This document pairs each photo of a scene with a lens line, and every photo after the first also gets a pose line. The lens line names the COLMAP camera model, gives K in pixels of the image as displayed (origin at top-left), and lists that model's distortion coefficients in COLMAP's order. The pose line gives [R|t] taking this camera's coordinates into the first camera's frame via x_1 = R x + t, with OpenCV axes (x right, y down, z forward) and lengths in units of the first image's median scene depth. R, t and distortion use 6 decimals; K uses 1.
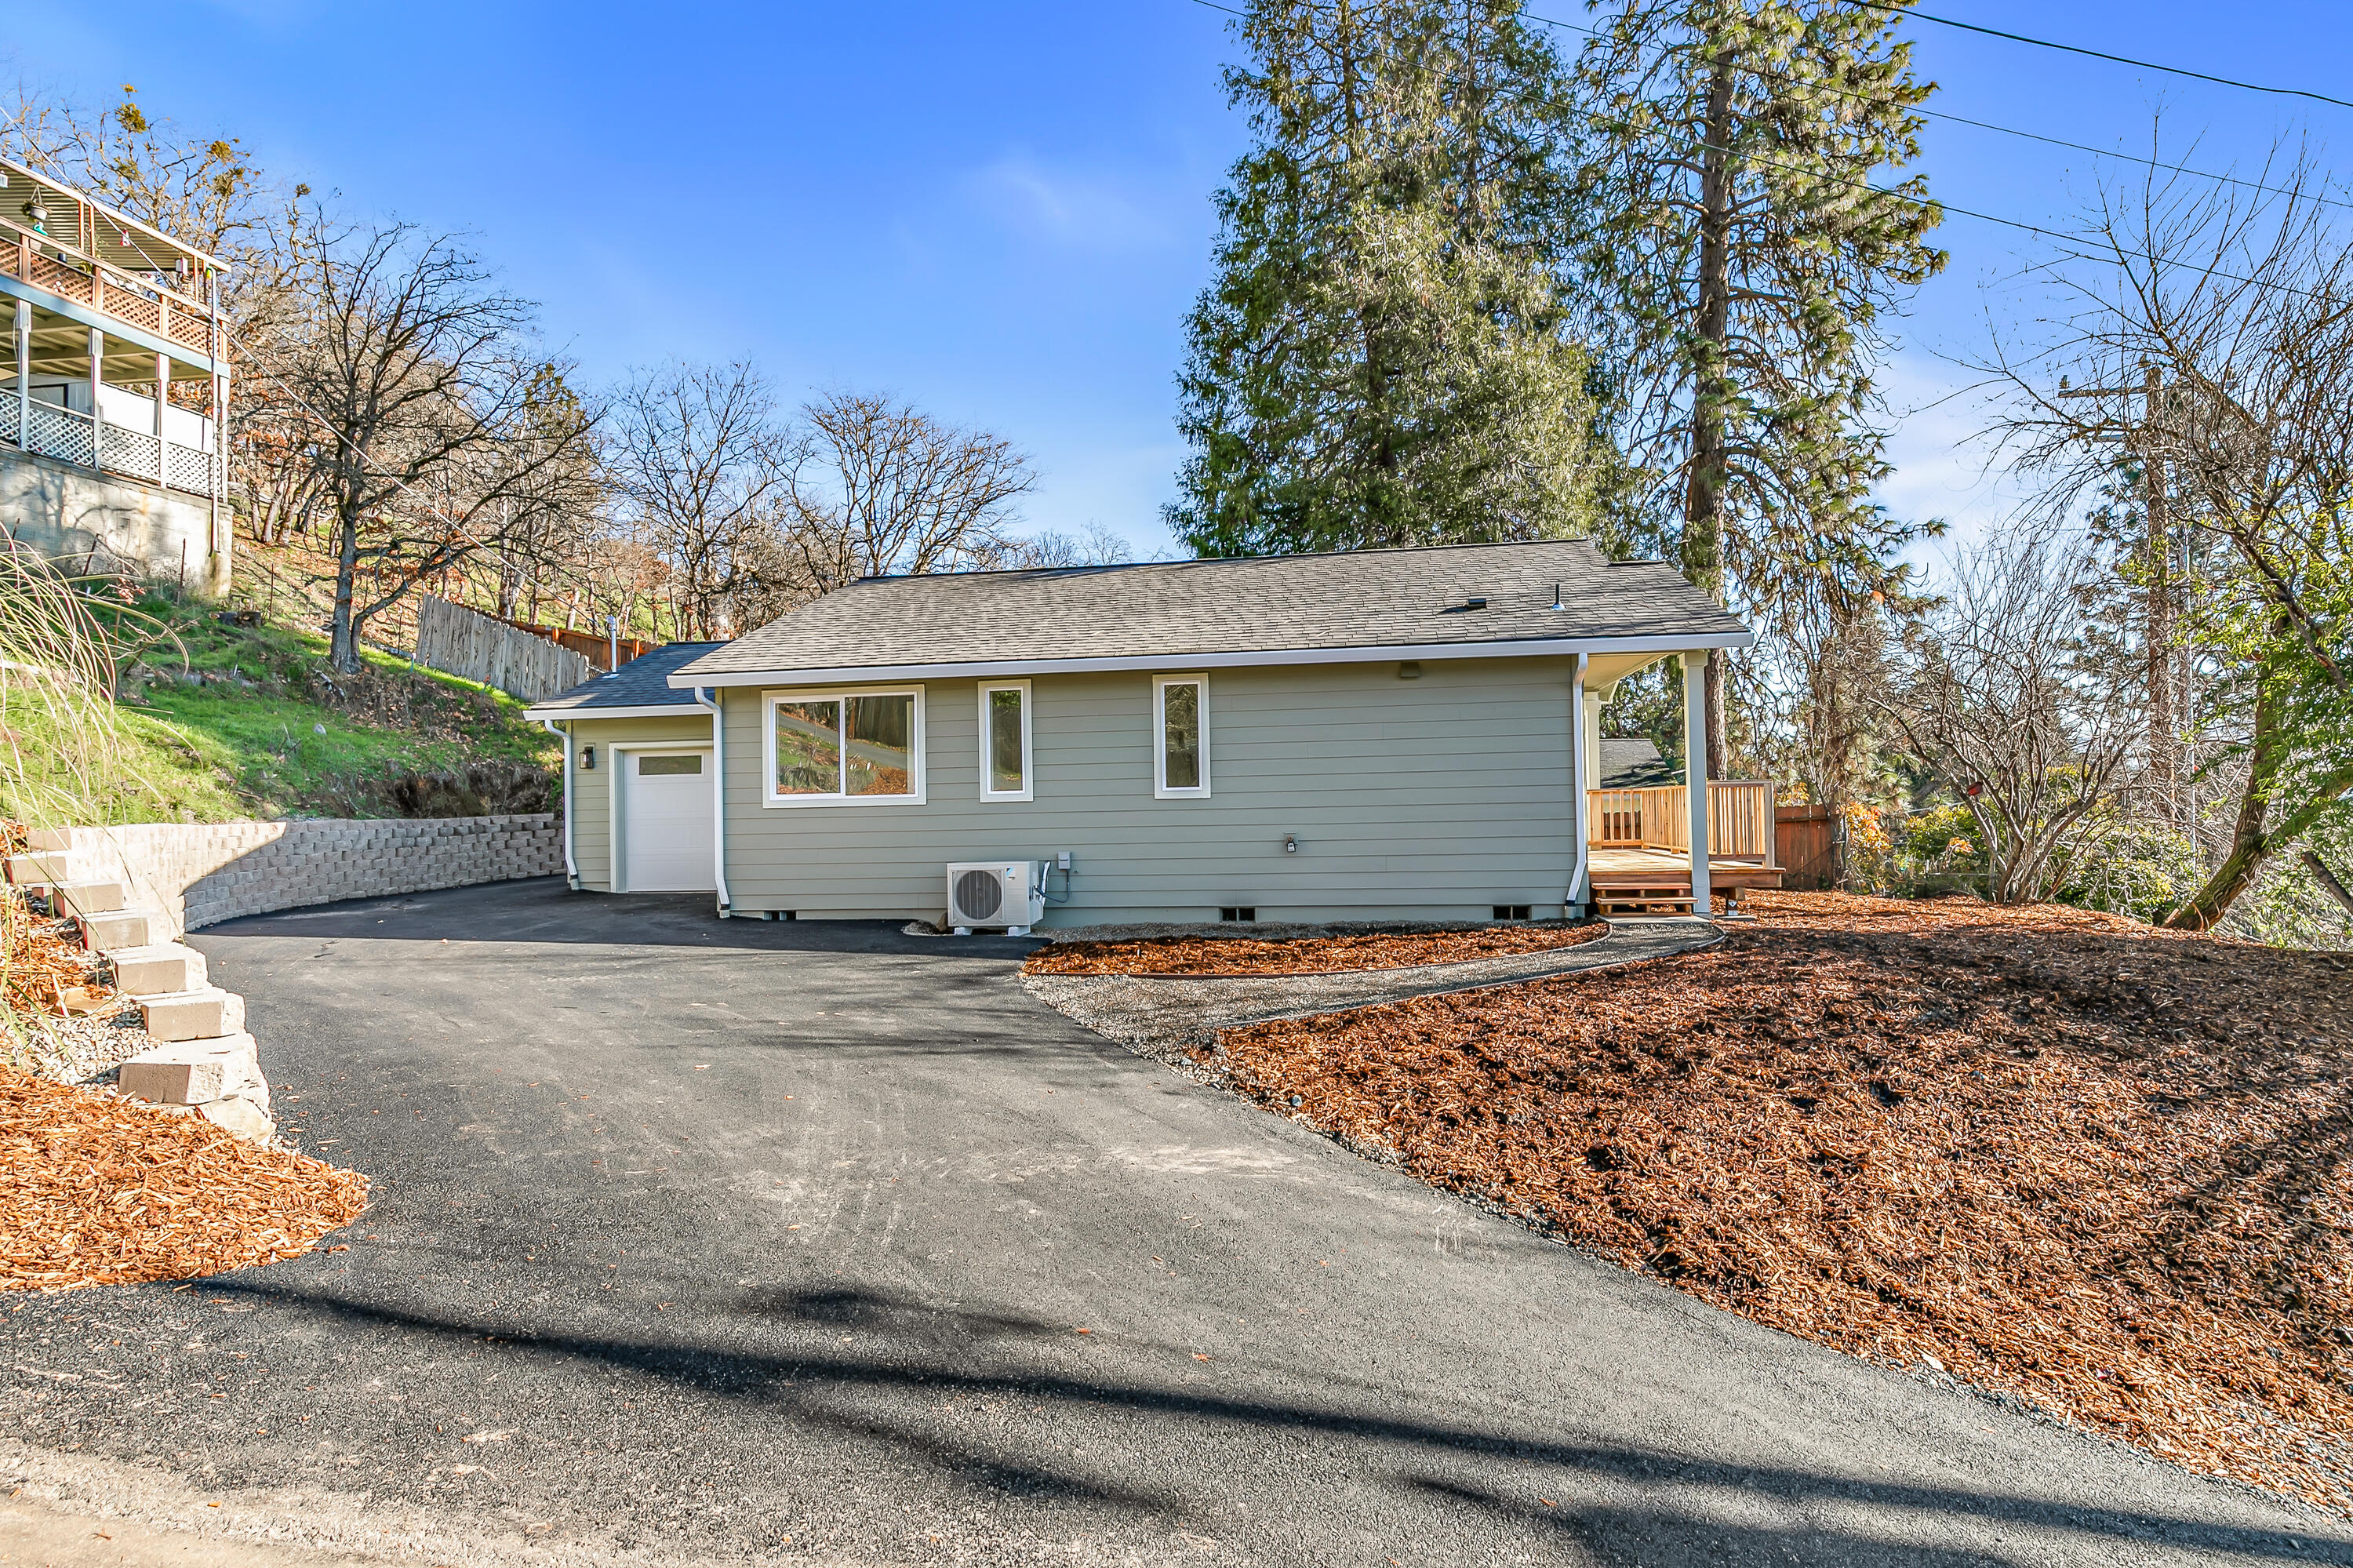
lens RADIAL K [[1135.6, 0, 1176.5], [0, 1135.6, 784.0], [0, 0, 1]] dist [0.009072, 0.000781]
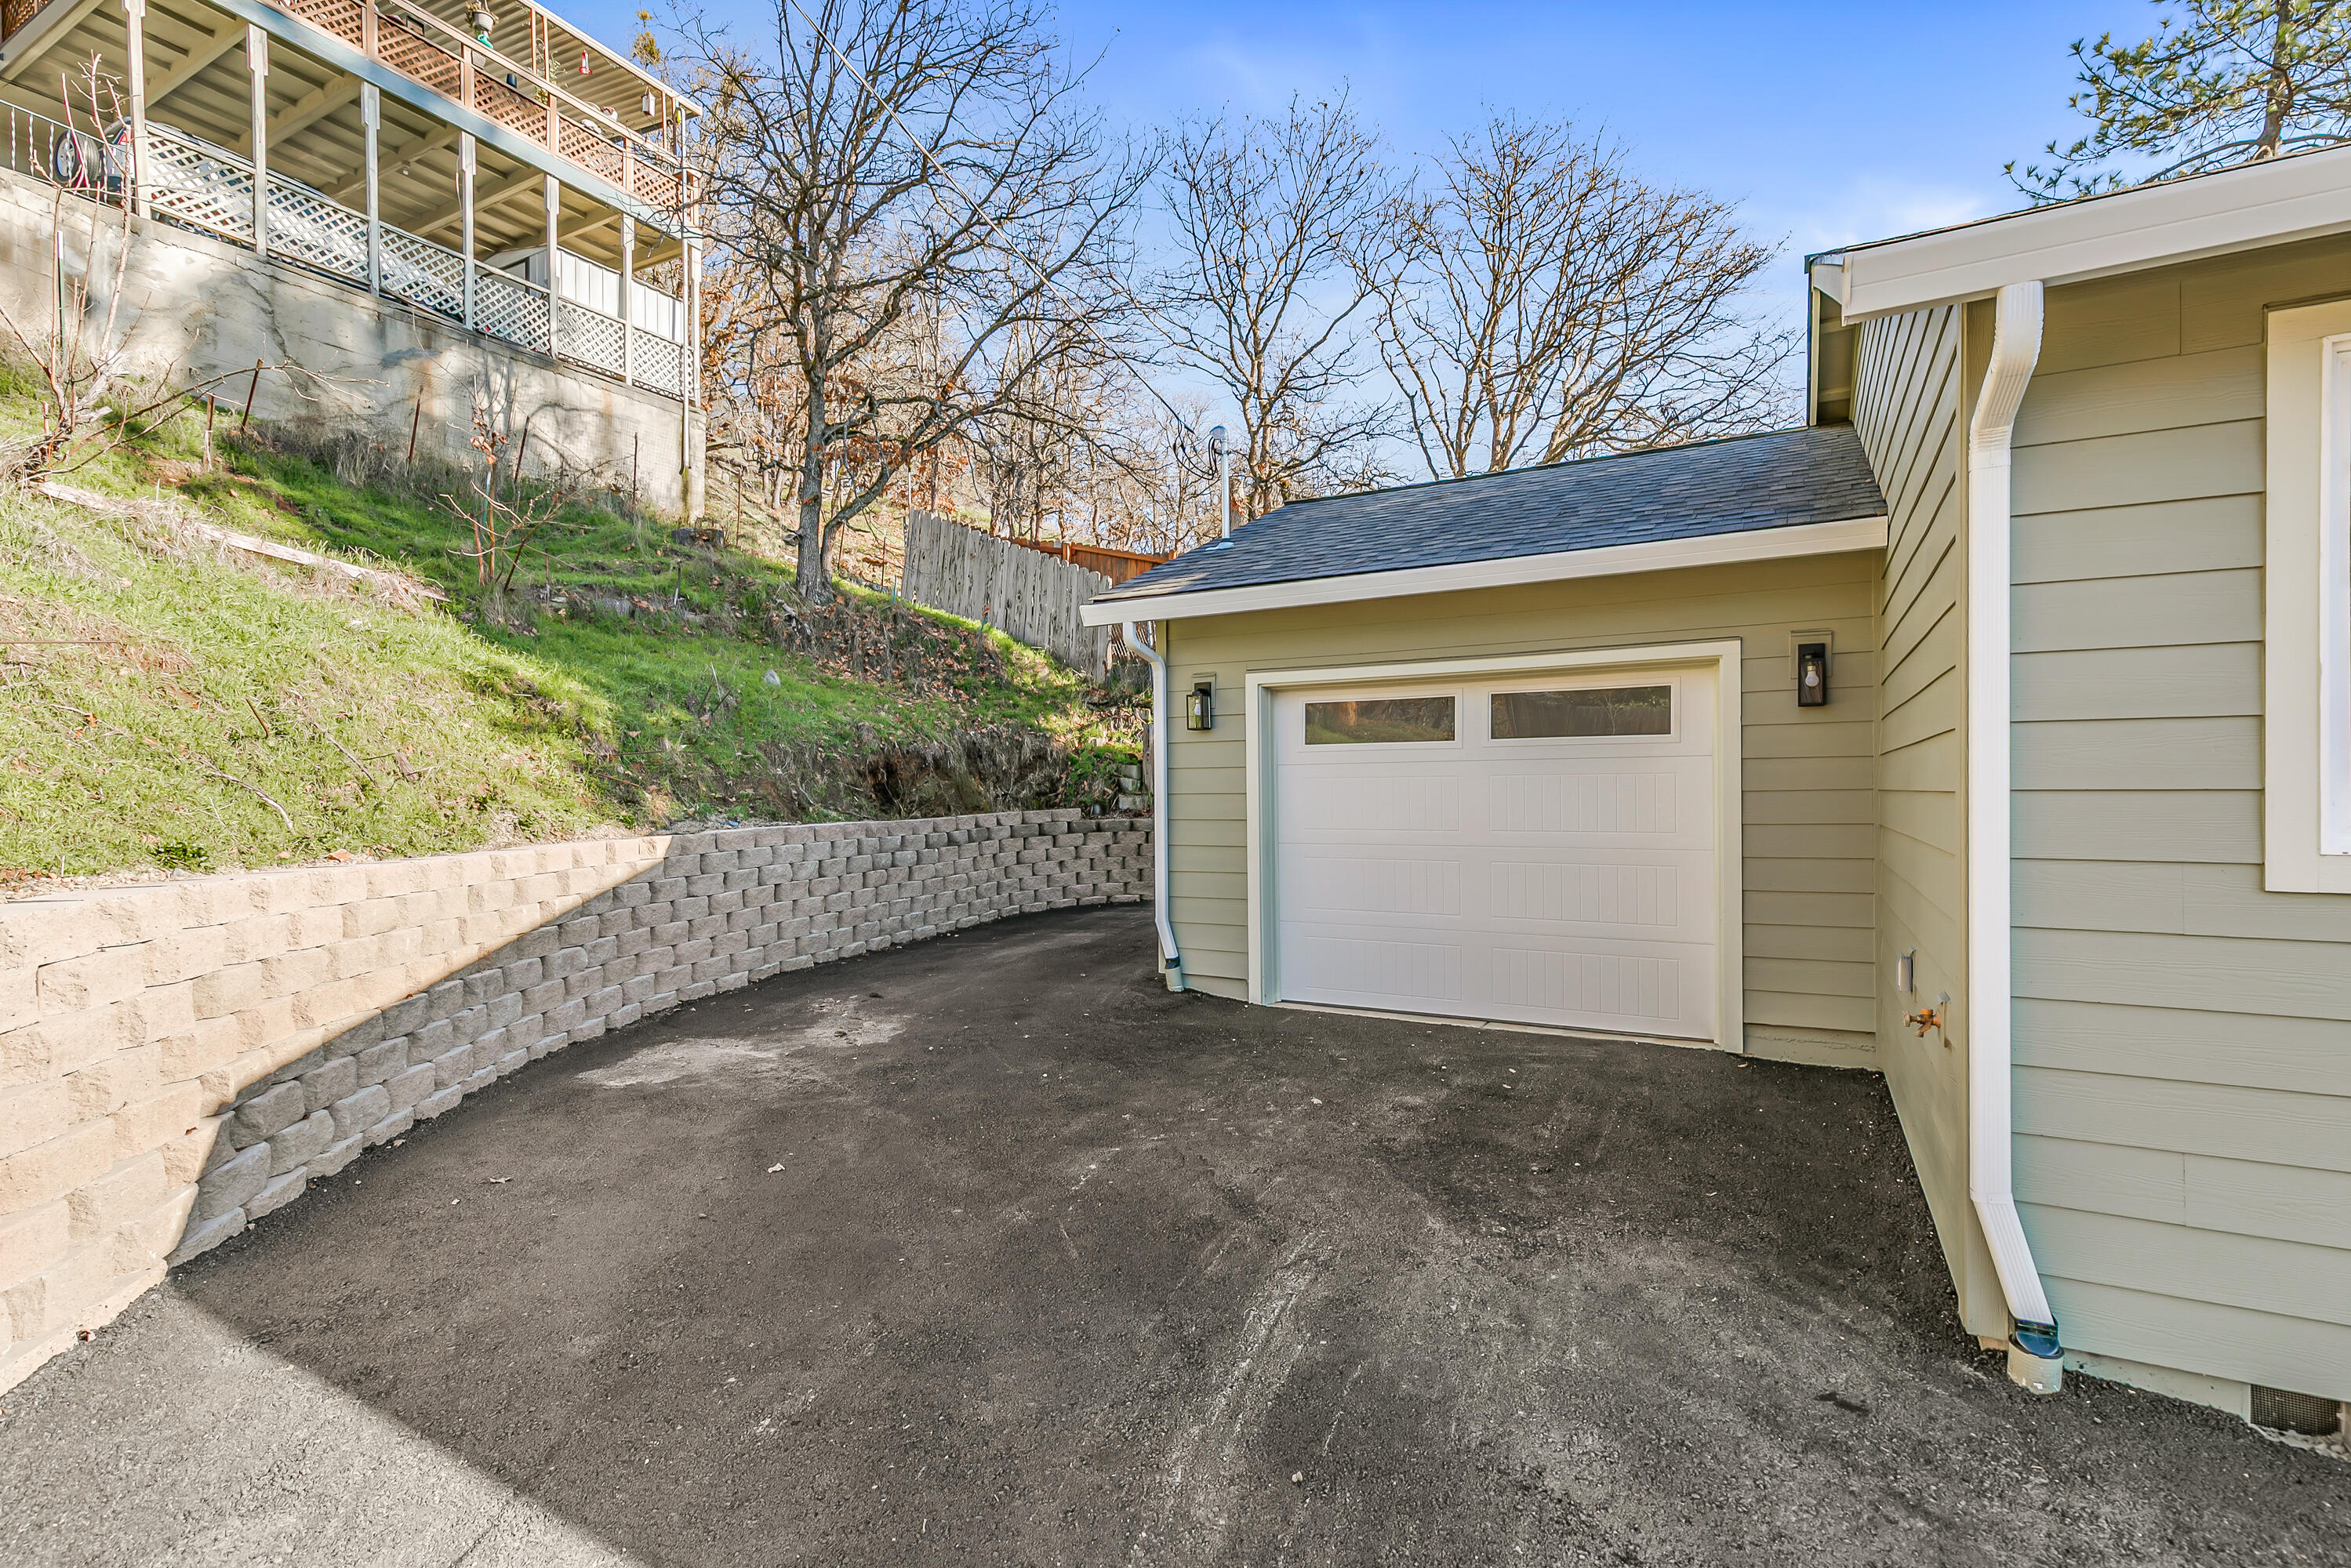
lens RADIAL K [[1066.5, 0, 1177.2], [0, 1066.5, 797.3], [0, 0, 1]] dist [0.005244, 0.000112]
pose [[0.940036, 0.014613, -0.340763, -0.301321], [-0.003468, 0.999440, 0.033292, -0.000454], [0.341058, -0.030114, 0.939560, 0.470405]]
